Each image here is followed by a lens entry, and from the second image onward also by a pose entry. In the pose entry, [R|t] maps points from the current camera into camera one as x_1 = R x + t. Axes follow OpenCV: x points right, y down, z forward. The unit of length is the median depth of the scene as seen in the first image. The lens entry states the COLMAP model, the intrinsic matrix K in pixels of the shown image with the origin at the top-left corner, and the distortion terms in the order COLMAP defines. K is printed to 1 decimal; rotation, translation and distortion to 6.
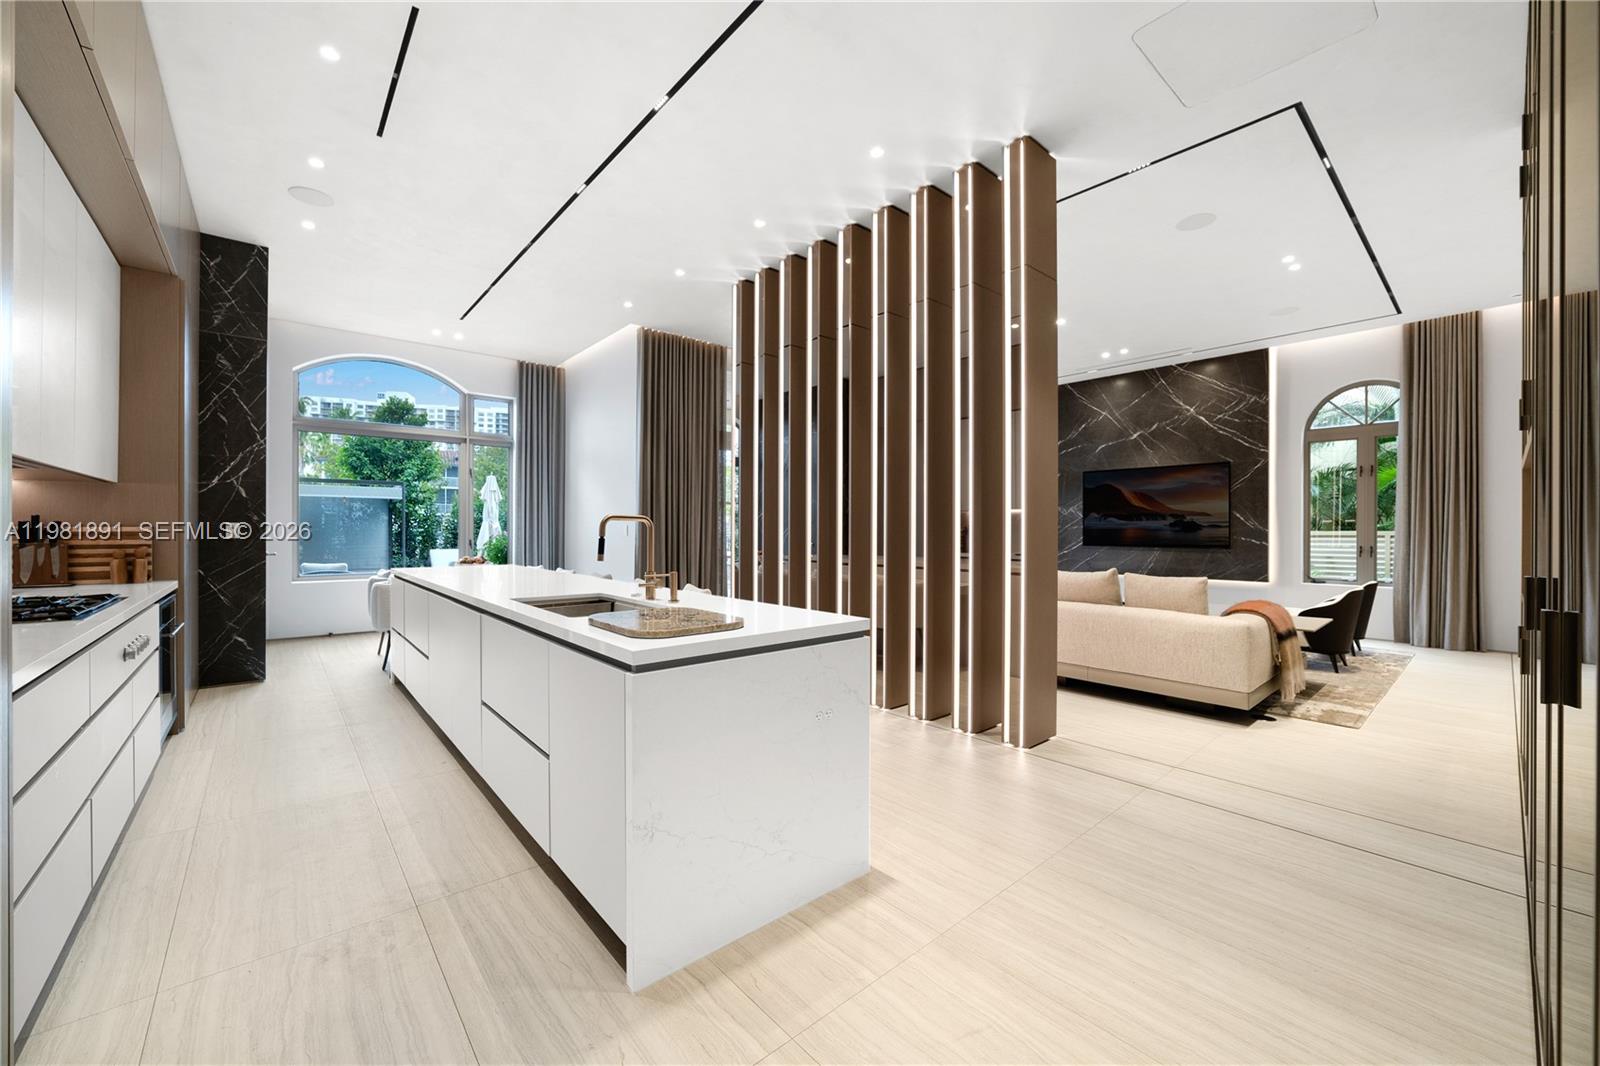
lens RADIAL K [[618.4, 0, 806.5], [0, 618.4, 524.9], [0, 0, 1]] dist [-0.015747, -0.000104]
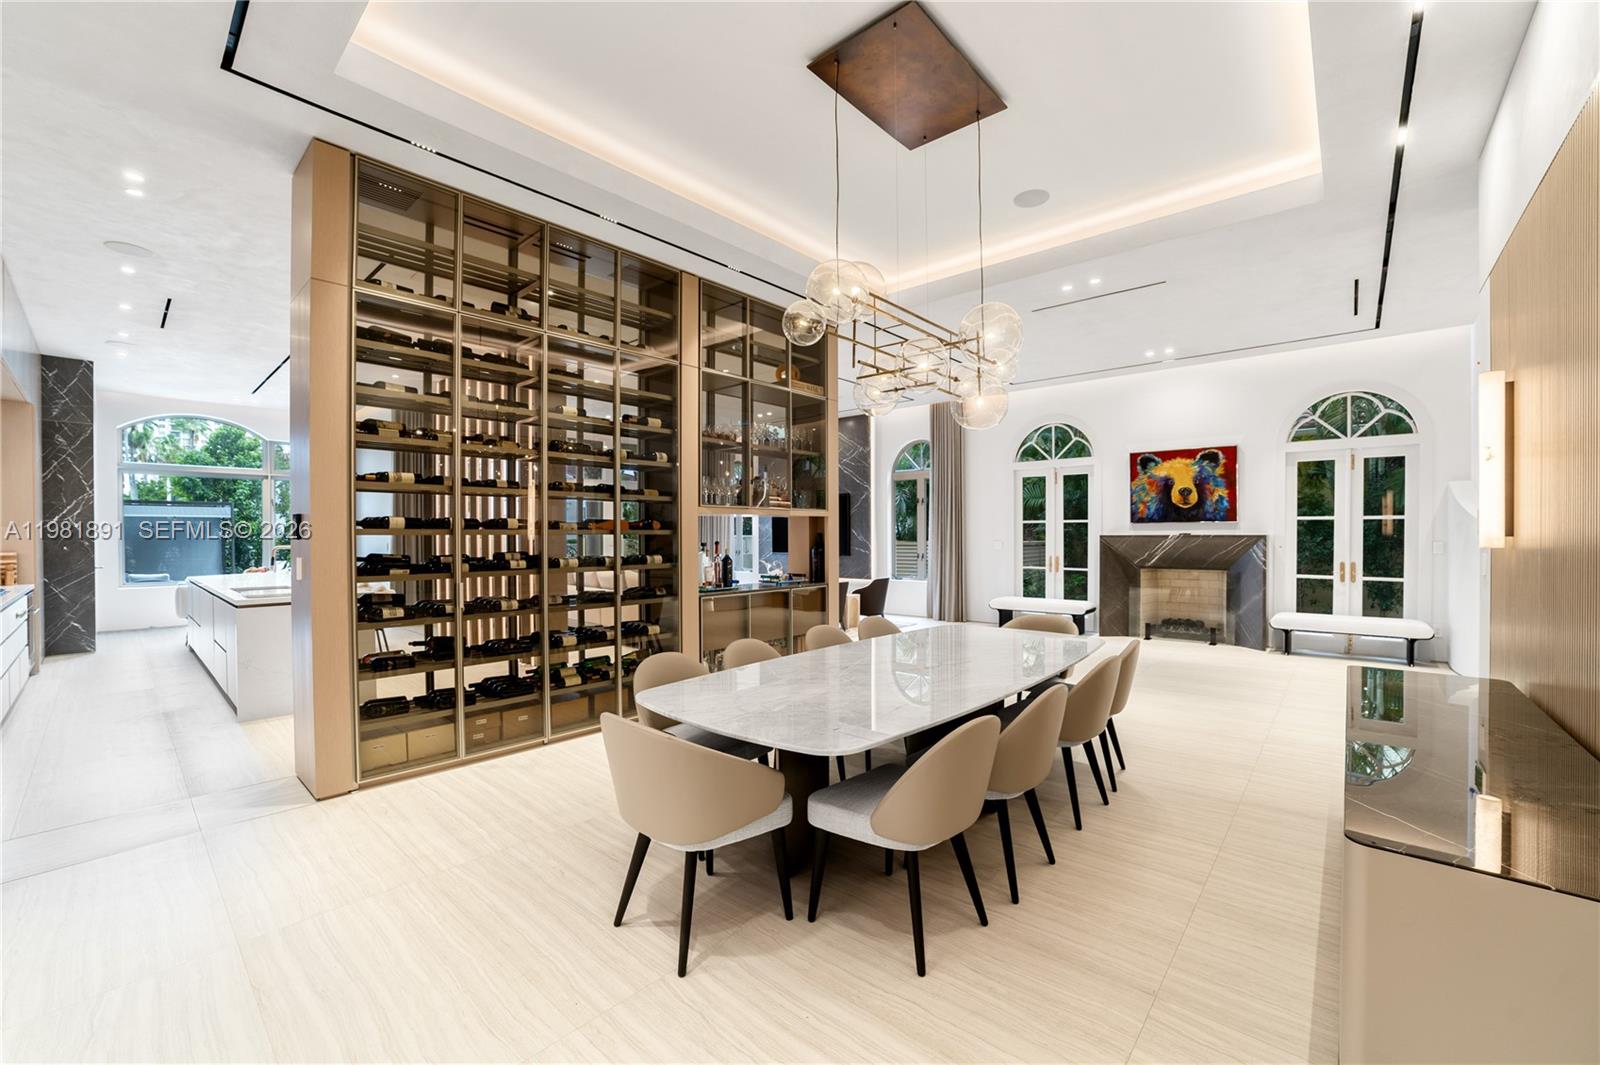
lens RADIAL K [[641.0, 0, 800.0], [0, 641.0, 532.5], [0, 0, 1]] dist [-0.002551, -0.000195]
pose [[0.994251, -0.006446, 0.106876, 0.680635], [0.006055, 0.999974, 0.003988, -0.034861], [-0.106899, -0.003318, 0.994264, -0.756296]]
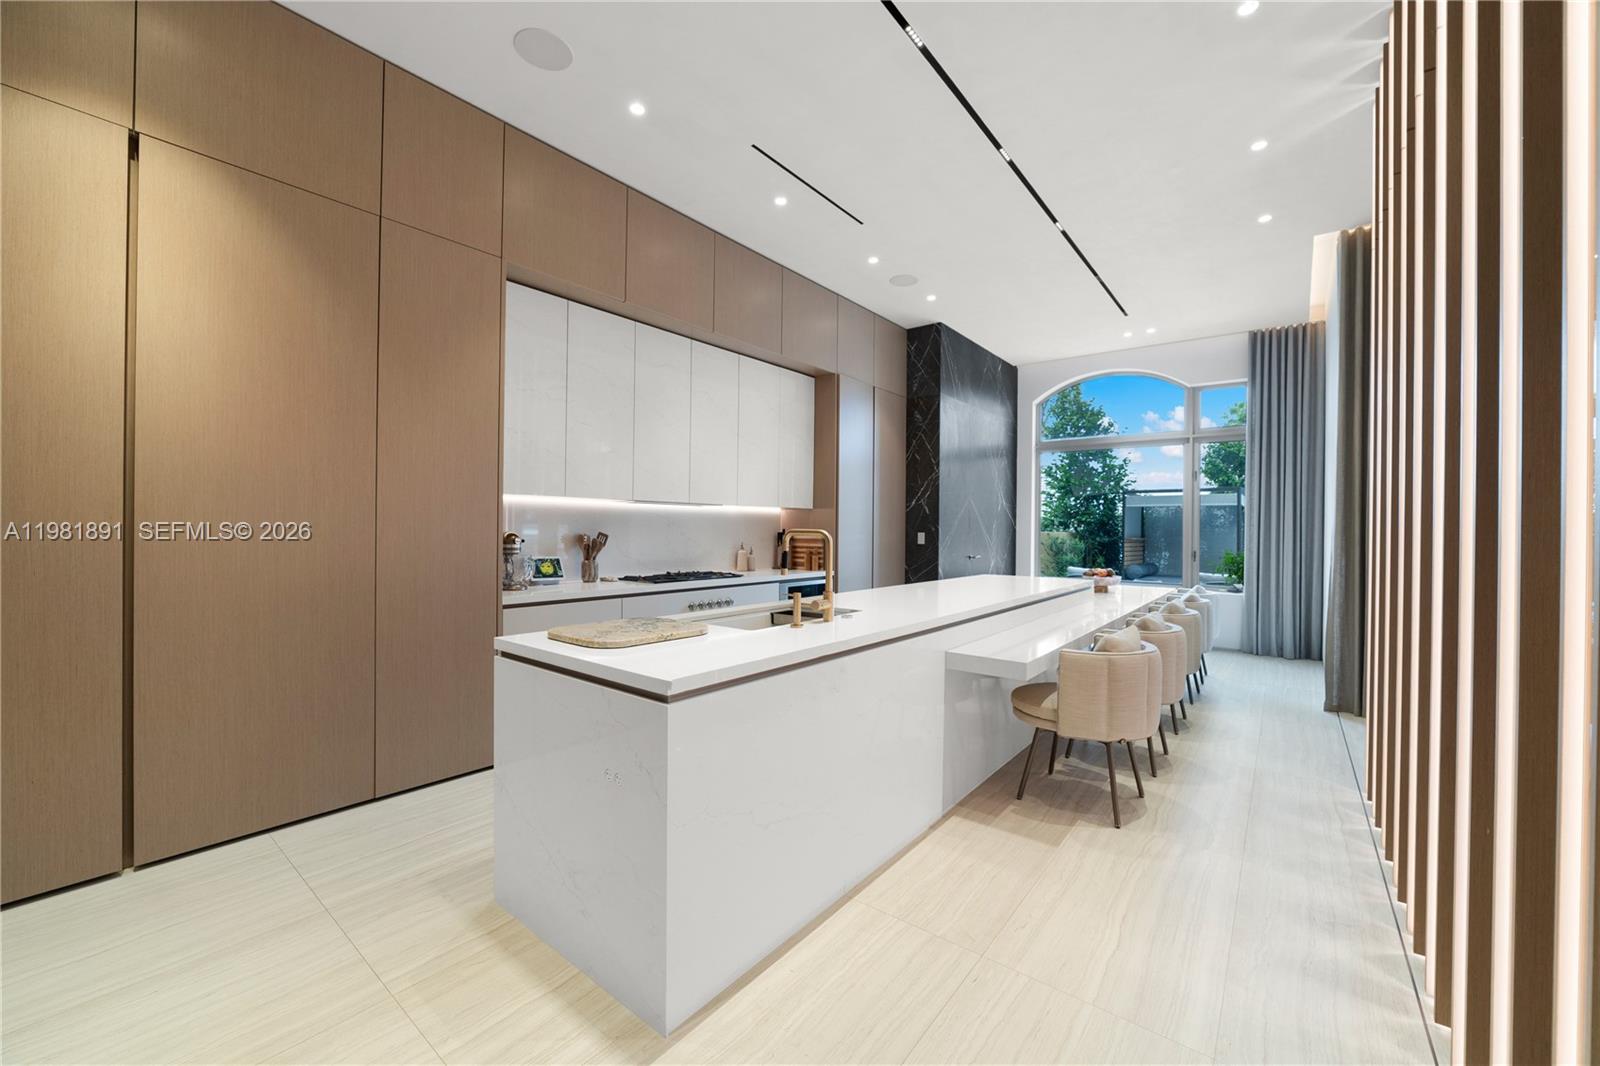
lens RADIAL K [[623.7, 0, 801.4], [0, 623.7, 527.3], [0, 0, 1]] dist [-0.000913, 0.000089]
pose [[0.179142, 0.001112, -0.983823, 0.393893], [-0.007198, 0.999974, -0.000180, -0.012402], [0.983797, 0.007113, 0.179145, 0.482077]]
